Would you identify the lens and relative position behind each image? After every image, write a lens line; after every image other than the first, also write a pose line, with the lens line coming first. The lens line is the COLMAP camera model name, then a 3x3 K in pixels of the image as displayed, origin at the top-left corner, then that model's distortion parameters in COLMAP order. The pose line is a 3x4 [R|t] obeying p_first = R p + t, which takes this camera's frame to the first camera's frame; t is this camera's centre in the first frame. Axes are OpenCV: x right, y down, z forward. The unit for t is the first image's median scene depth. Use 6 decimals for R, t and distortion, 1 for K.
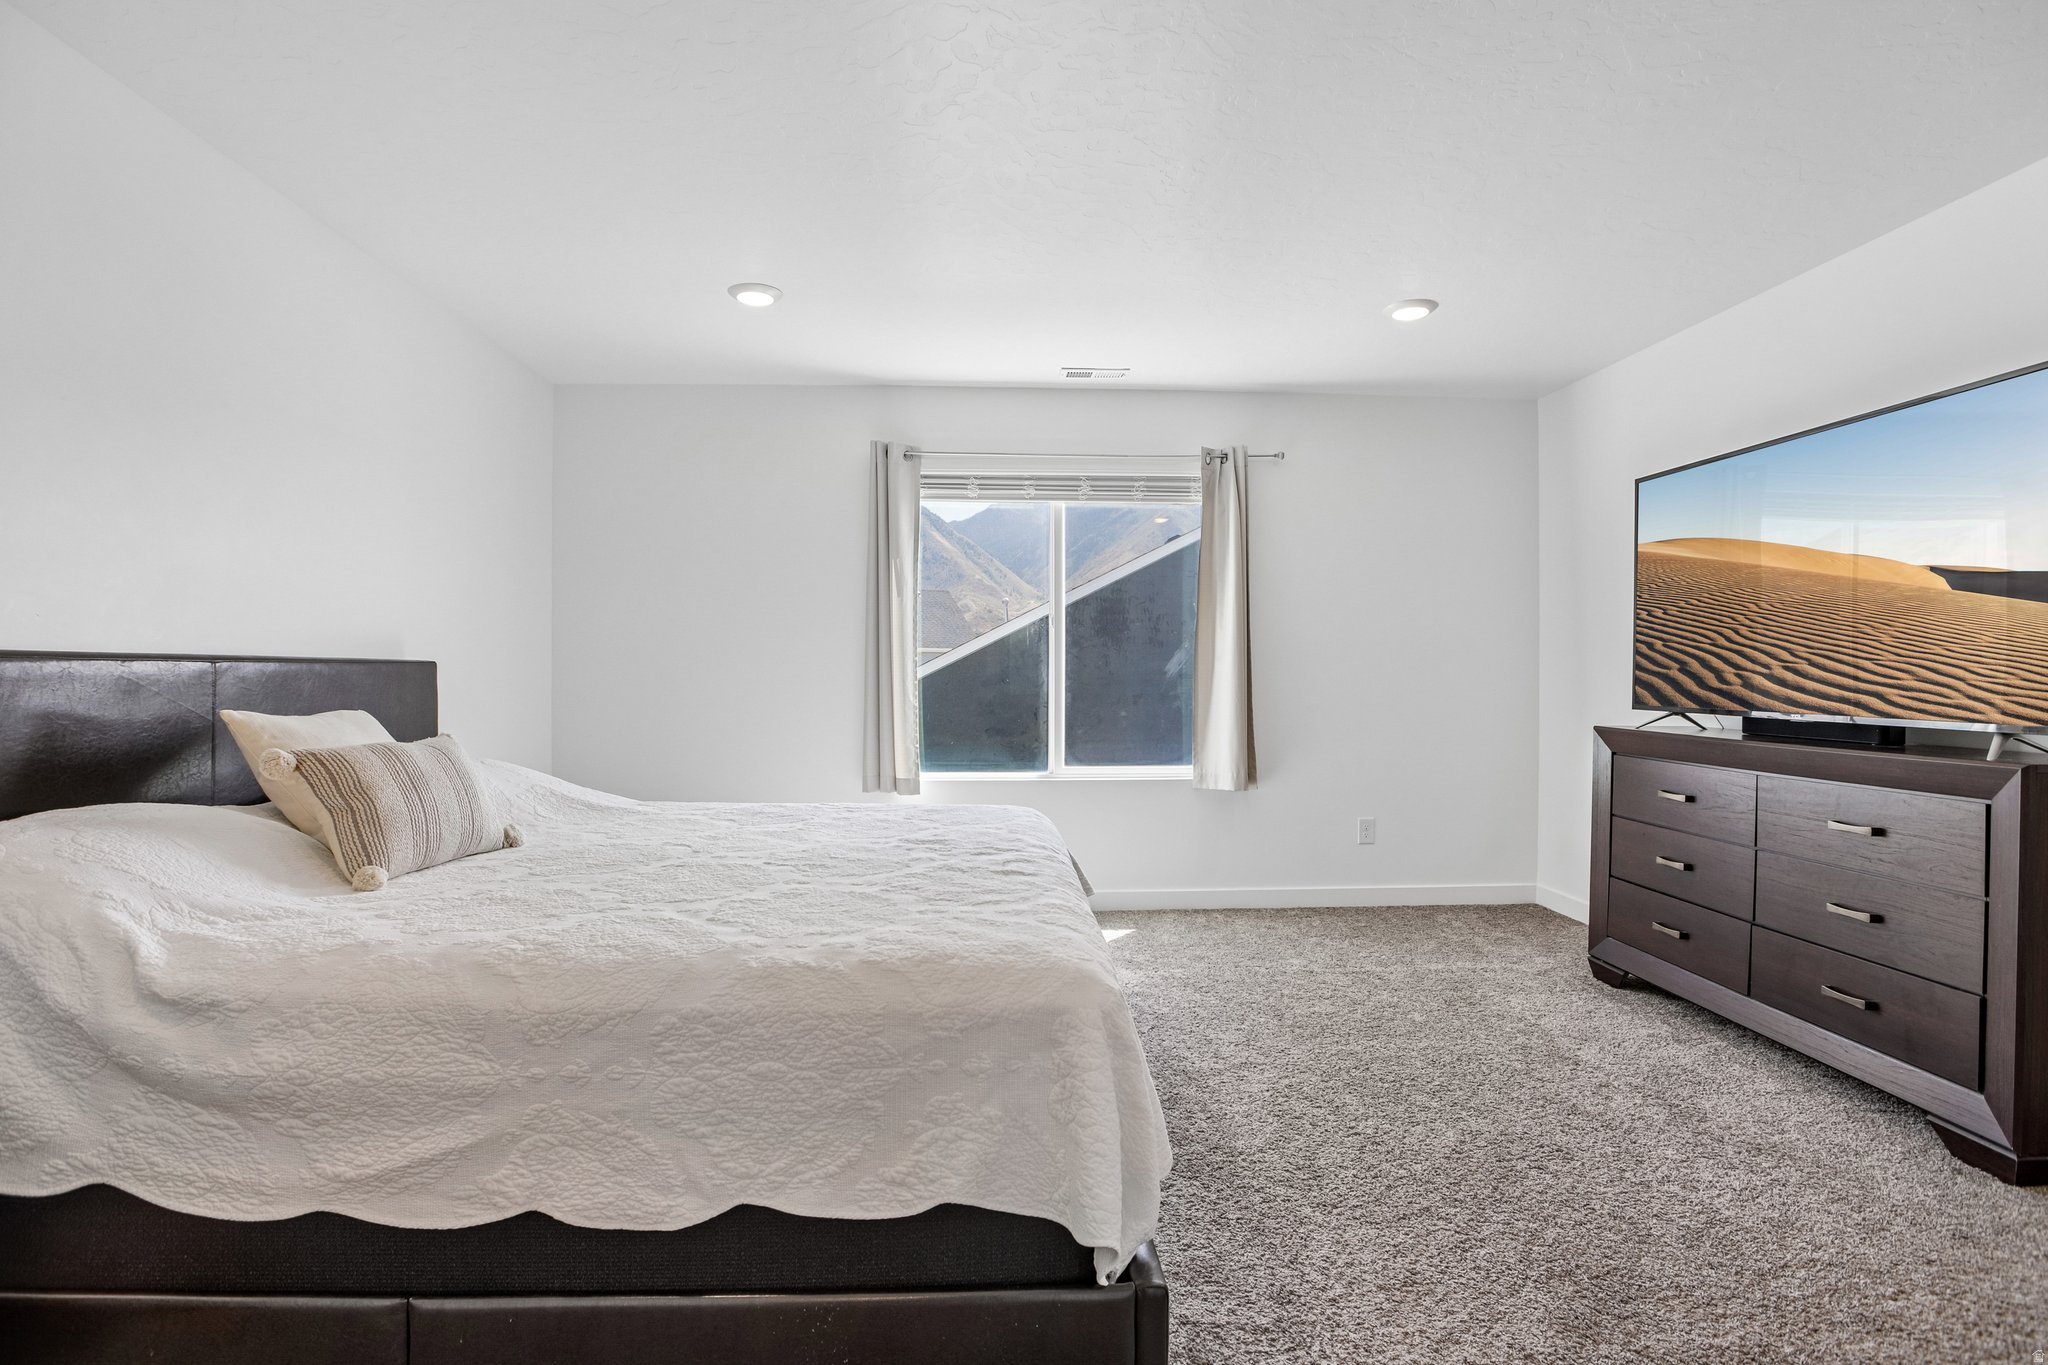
lens RADIAL K [[981.6, 0, 1024.0], [0, 981.6, 682.5], [0, 0, 1]] dist [0.002065, 0.000609]
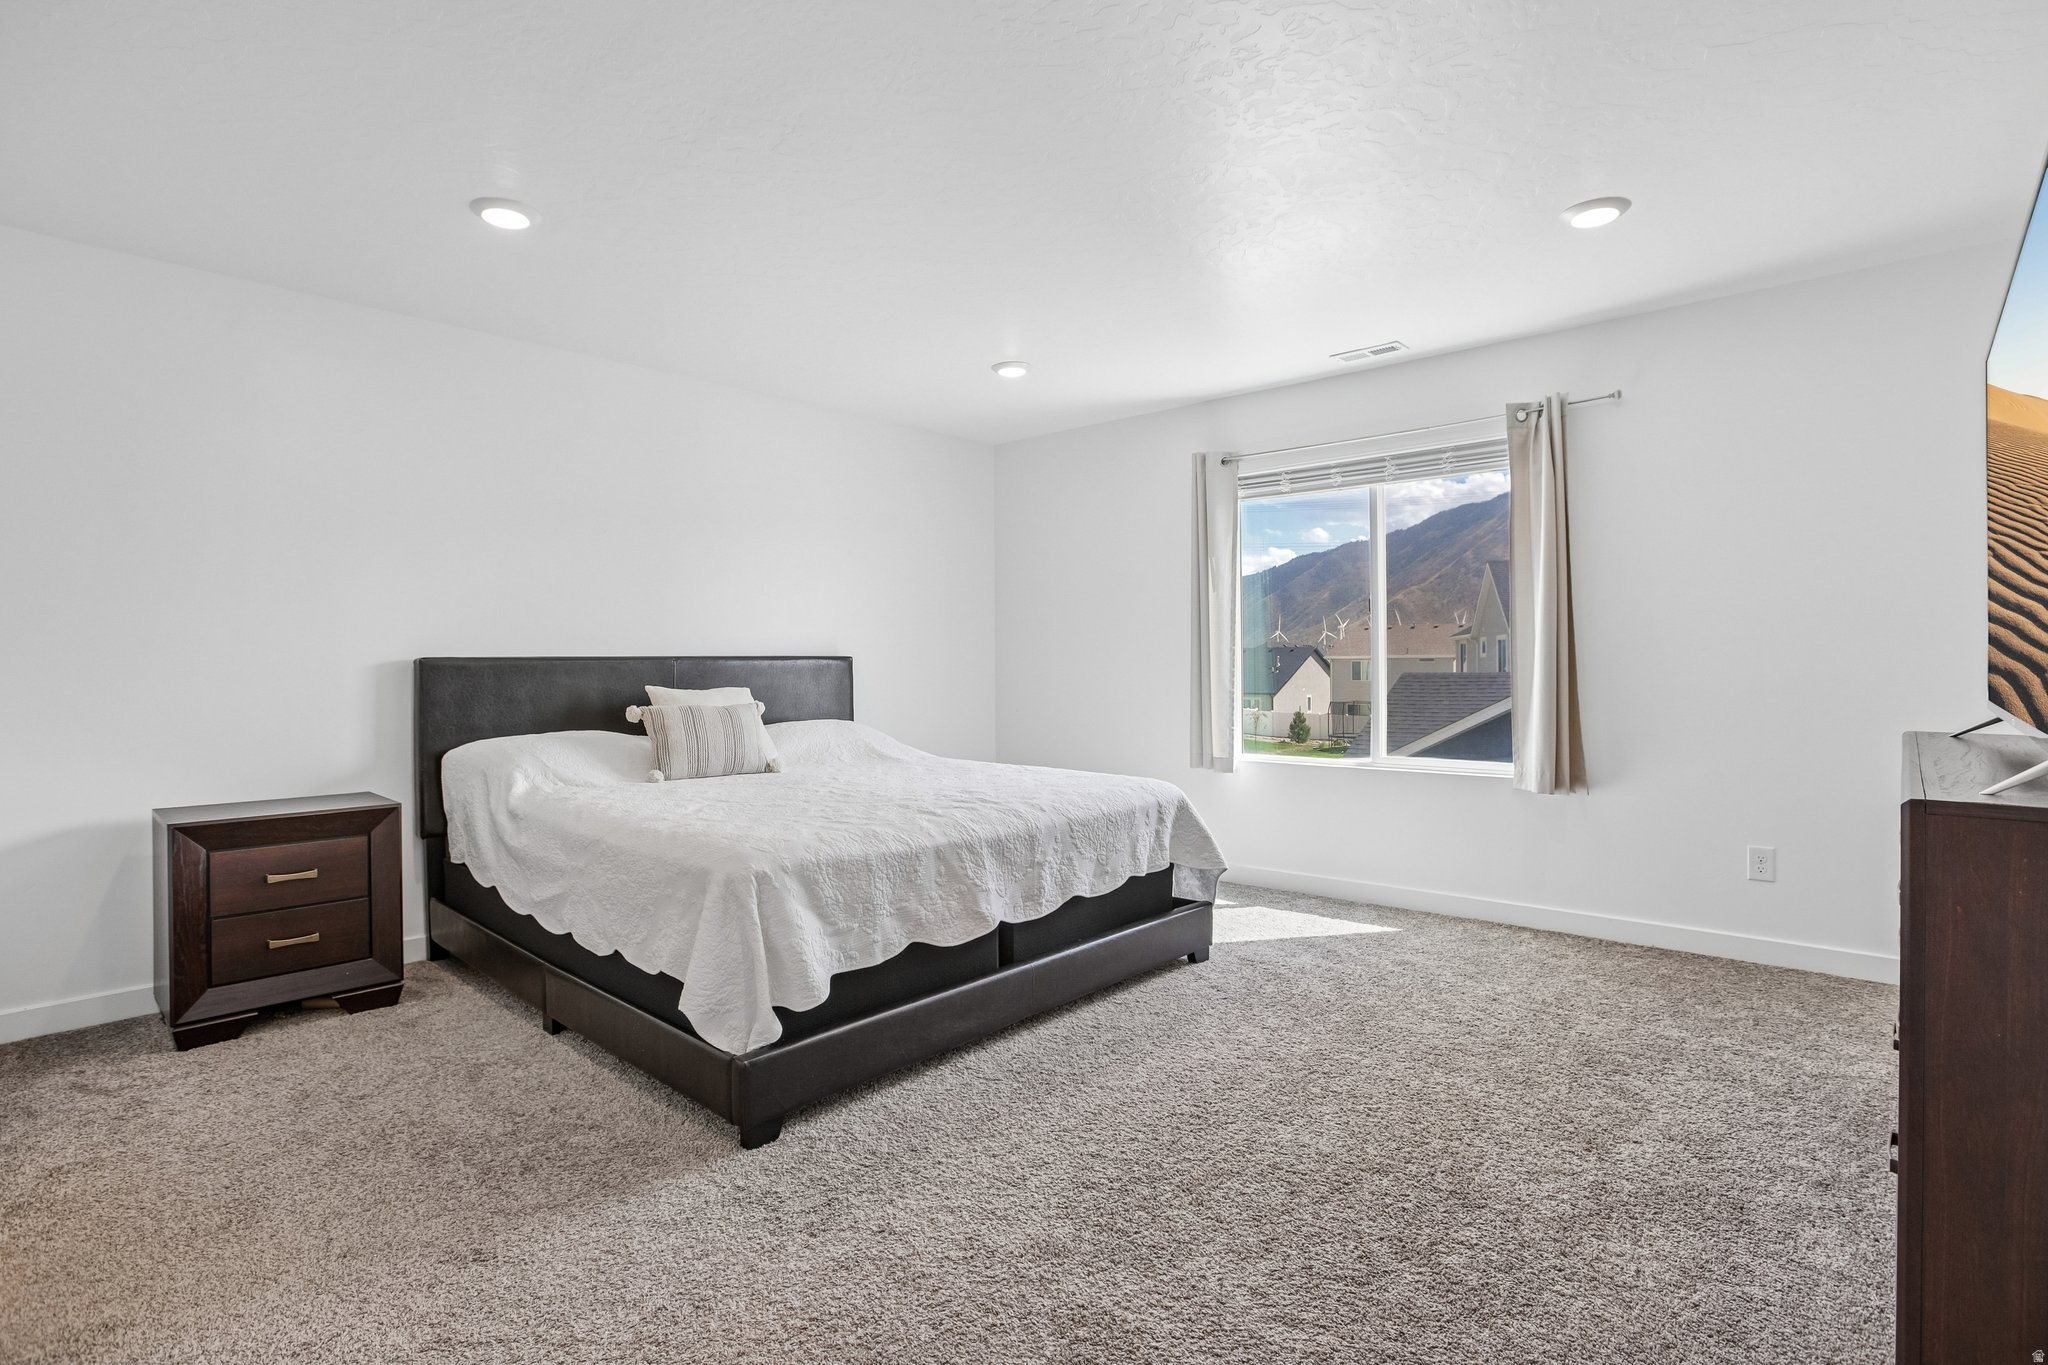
lens RADIAL K [[981.6, 0, 1024.0], [0, 981.6, 682.5], [0, 0, 1]] dist [0.002065, 0.000609]
pose [[0.724885, 0.007408, -0.688830, 0.476840], [0.001842, 0.999918, 0.012692, -0.000676], [0.688867, -0.010470, 0.724812, 0.054152]]
